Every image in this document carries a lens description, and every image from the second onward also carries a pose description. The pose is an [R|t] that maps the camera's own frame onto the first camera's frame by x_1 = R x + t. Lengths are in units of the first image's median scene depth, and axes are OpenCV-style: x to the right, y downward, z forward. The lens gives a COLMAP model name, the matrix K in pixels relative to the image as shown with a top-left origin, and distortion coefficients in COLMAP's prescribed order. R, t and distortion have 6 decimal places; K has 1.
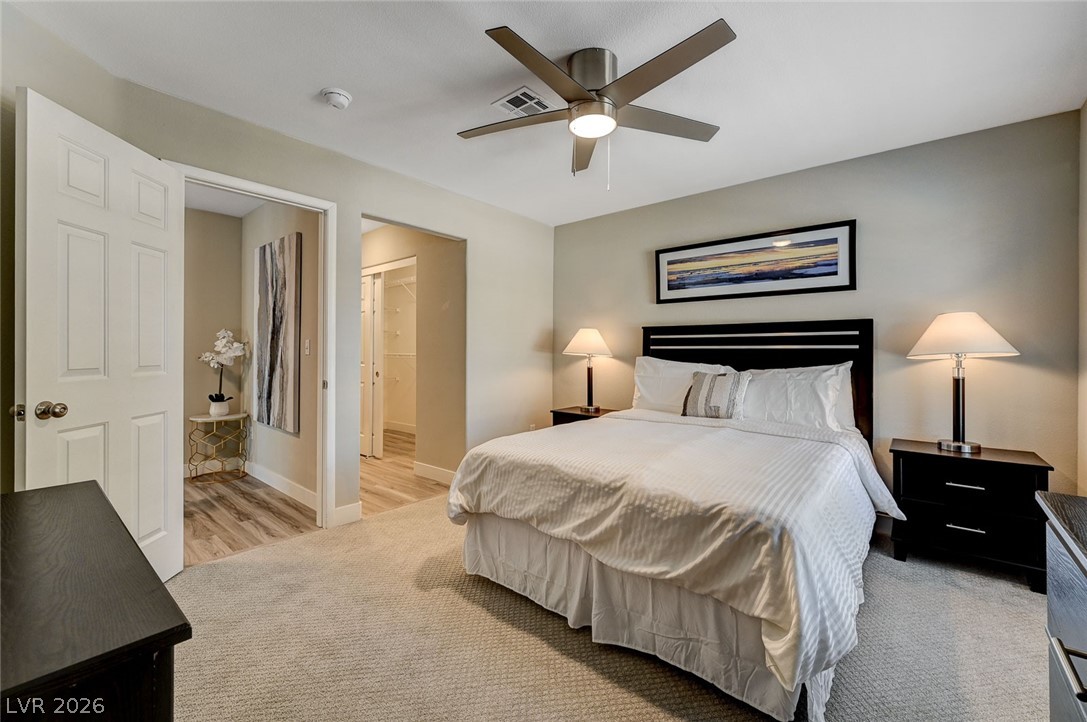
lens RADIAL K [[444.5, 0, 543.9], [0, 444.5, 342.1], [0, 0, 1]] dist [-0.000551, 0.000623]
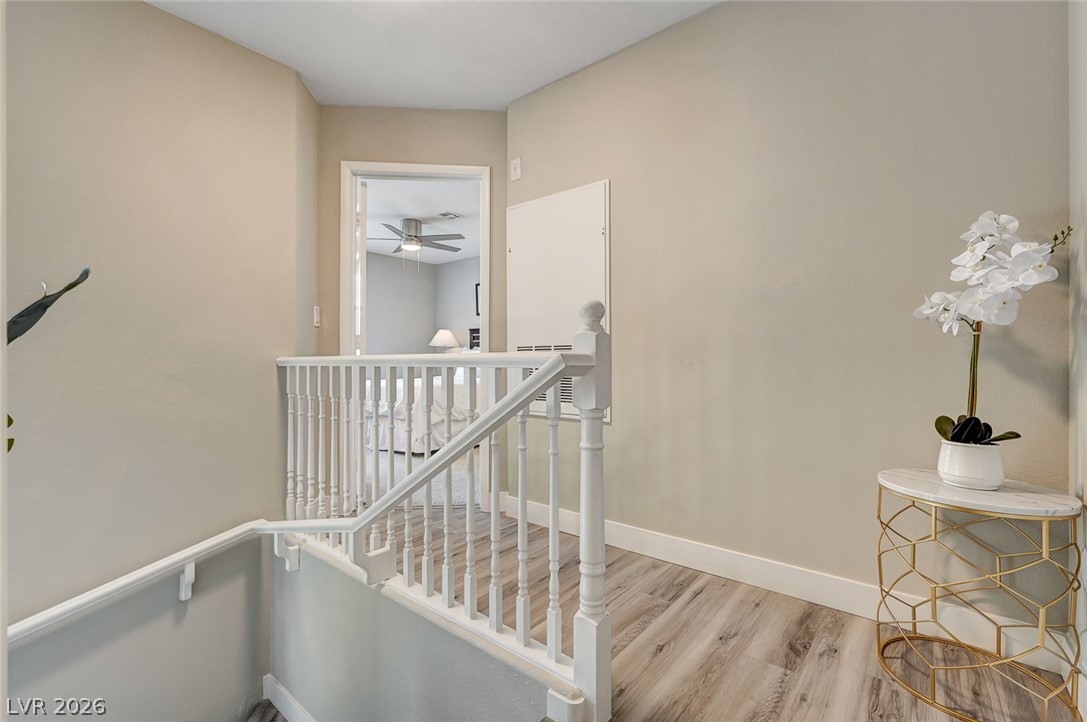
lens RADIAL K [[462.3, 0, 546.2], [0, 462.3, 359.7], [0, 0, 1]] dist [-0.001321, -0.000516]
pose [[0.017312, 0.001662, -0.999849, -0.409010], [0.015332, 0.999881, 0.001928, 0.069980], [0.999733, -0.015363, 0.017284, 0.696021]]
